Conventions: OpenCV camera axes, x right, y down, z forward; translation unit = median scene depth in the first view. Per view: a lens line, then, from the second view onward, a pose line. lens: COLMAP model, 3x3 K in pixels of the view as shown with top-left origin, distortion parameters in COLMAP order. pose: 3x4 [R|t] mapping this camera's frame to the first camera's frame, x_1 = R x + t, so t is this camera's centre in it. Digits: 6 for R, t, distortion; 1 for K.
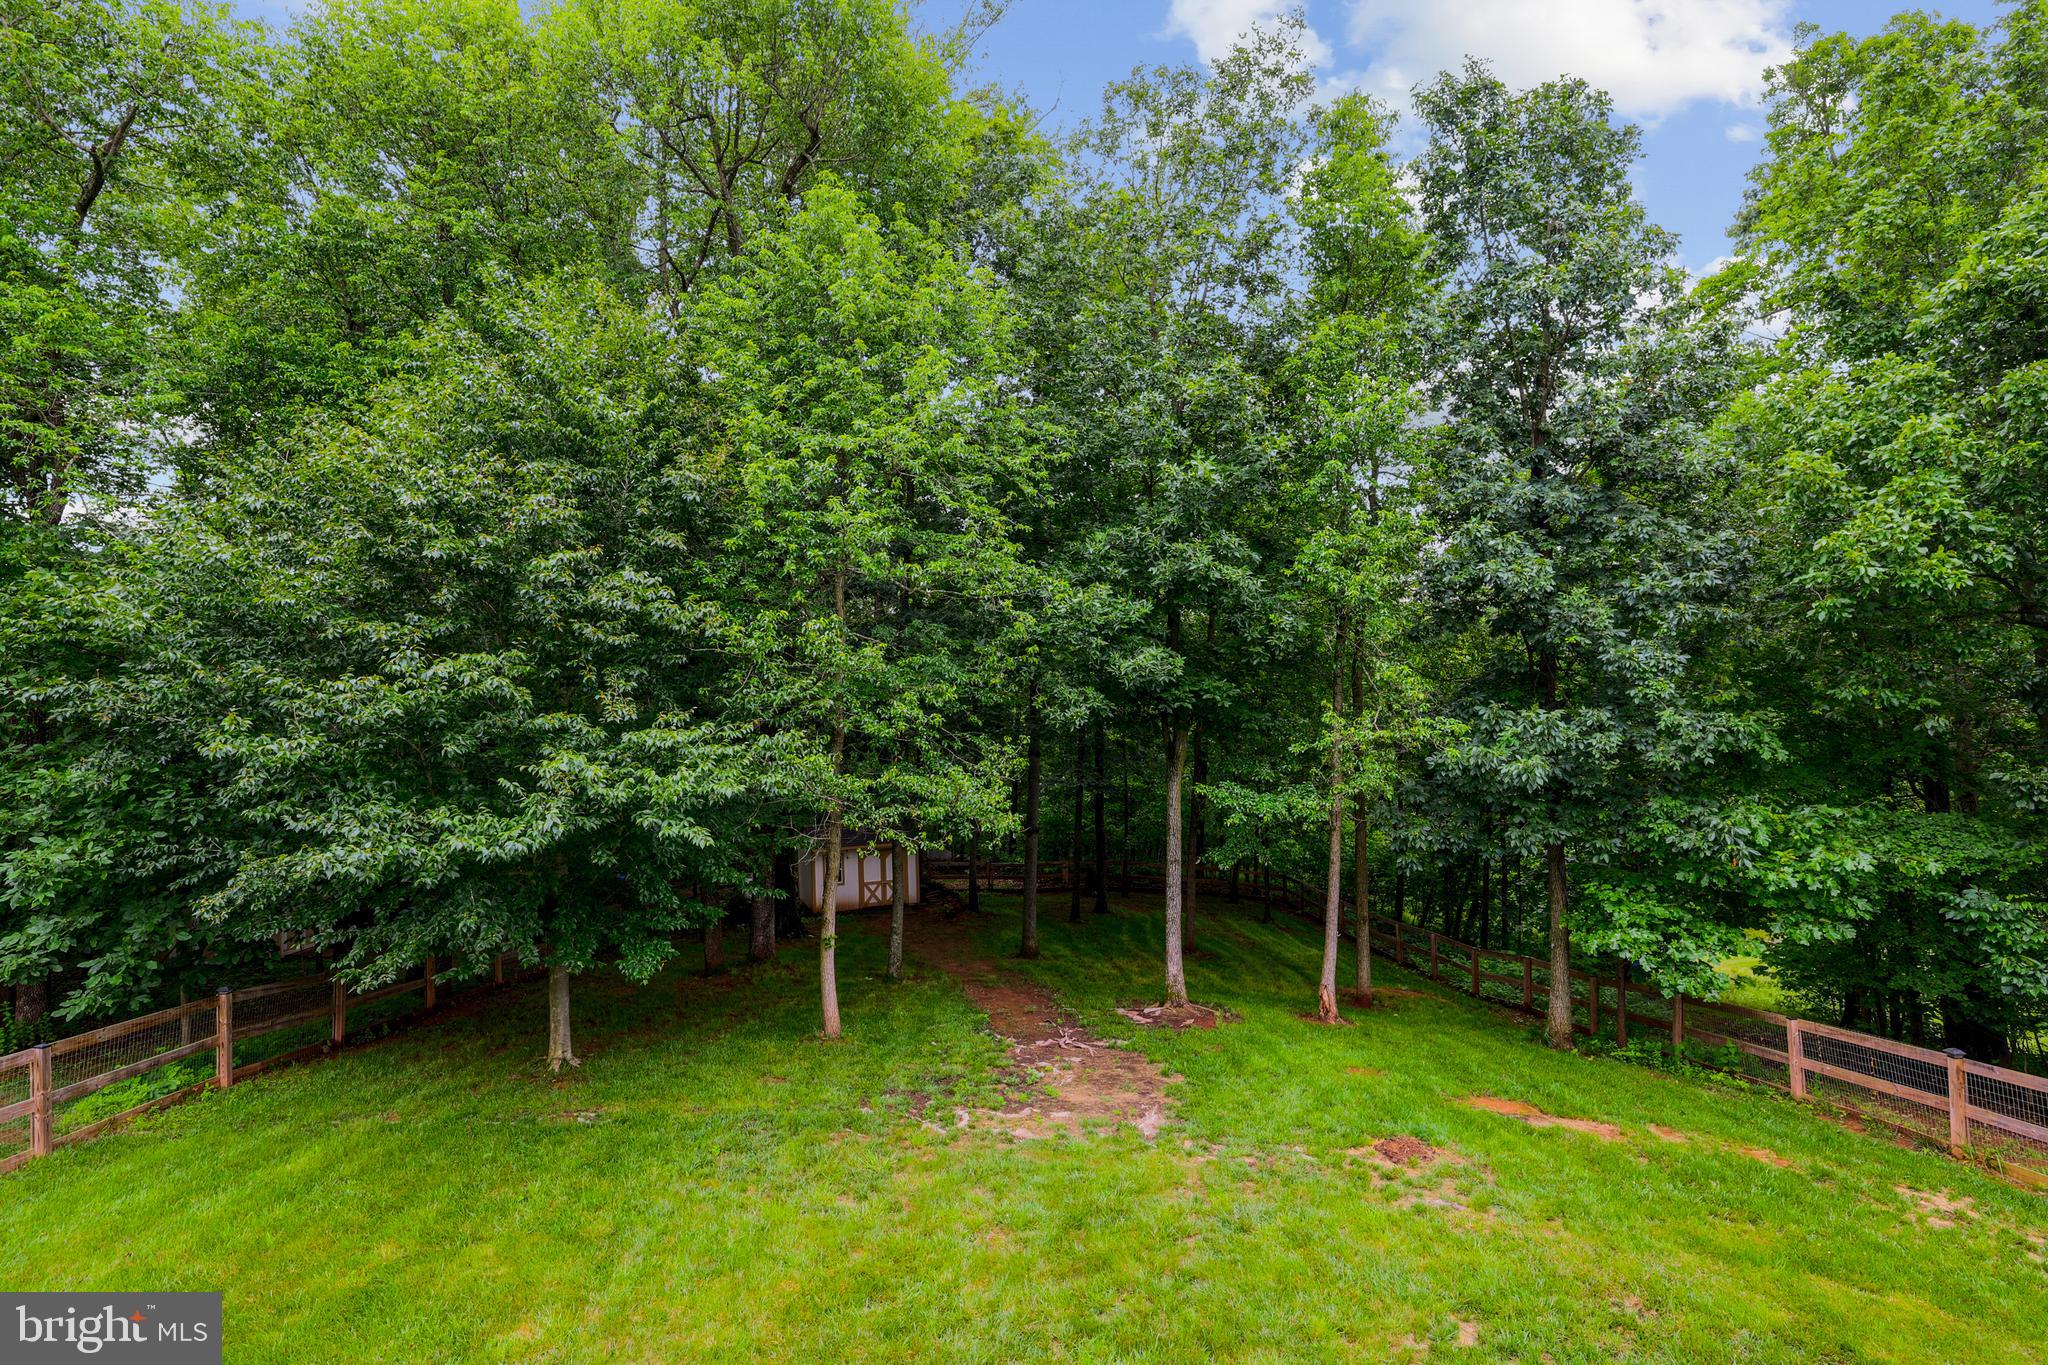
lens RADIAL K [[961.0, 0, 1011.6], [0, 961.0, 668.6], [0, 0, 1]] dist [-0.052918, 0.021773]
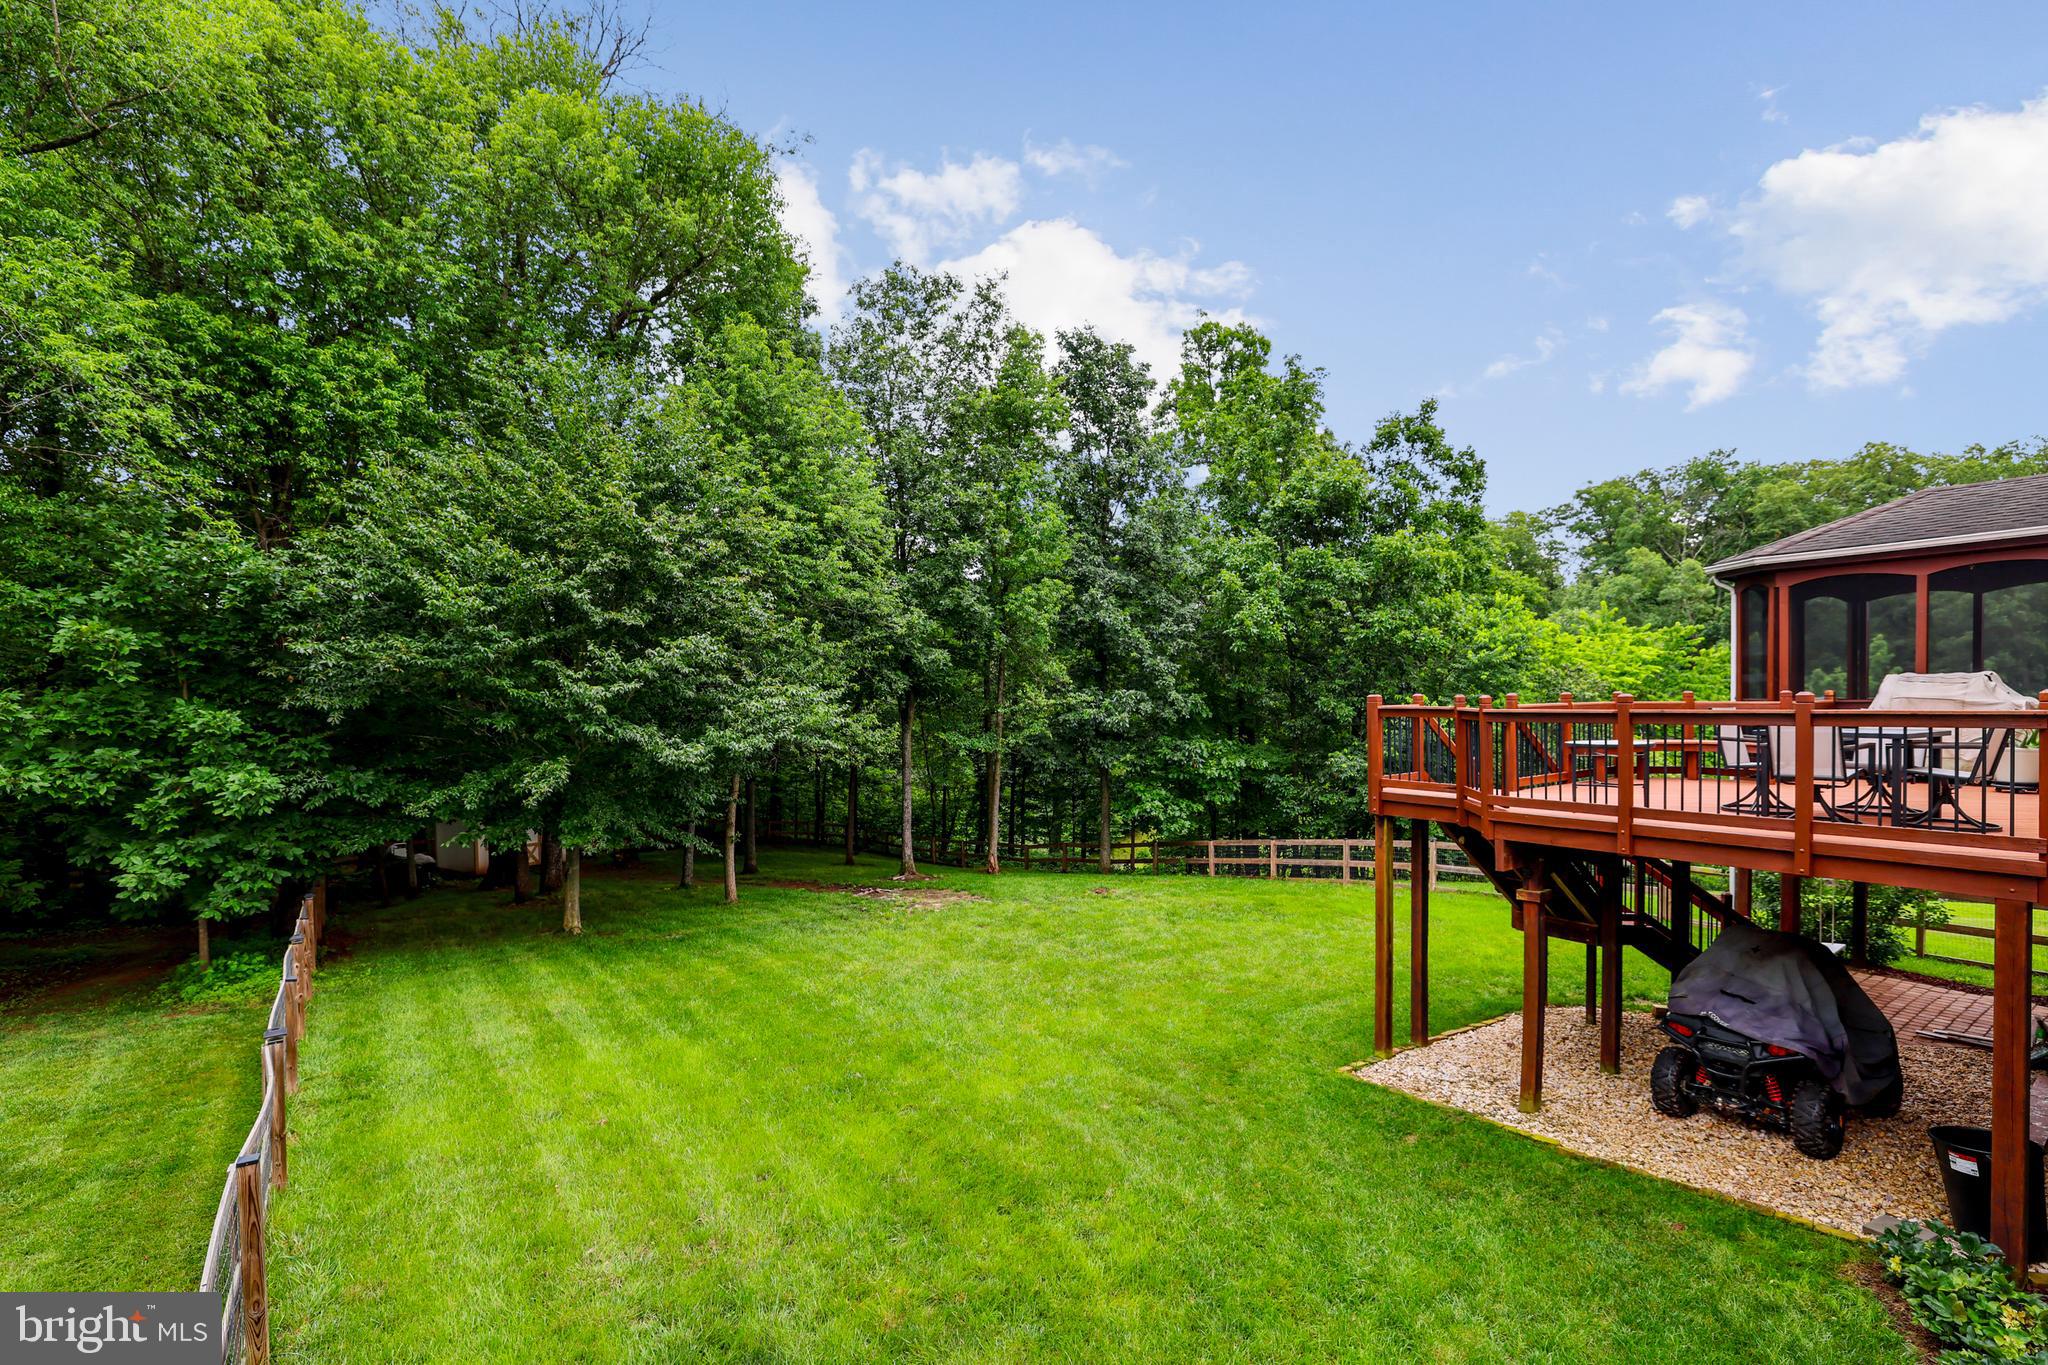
lens RADIAL K [[932.2, 0, 1024.0], [0, 932.2, 682.5], [0, 0, 1]] dist [-0.000411, 0.000858]
pose [[0.812982, 0.019822, 0.581951, -0.766269], [-0.034692, 0.999294, 0.014426, 0.006022], [-0.581254, -0.031917, 0.813096, -0.467657]]
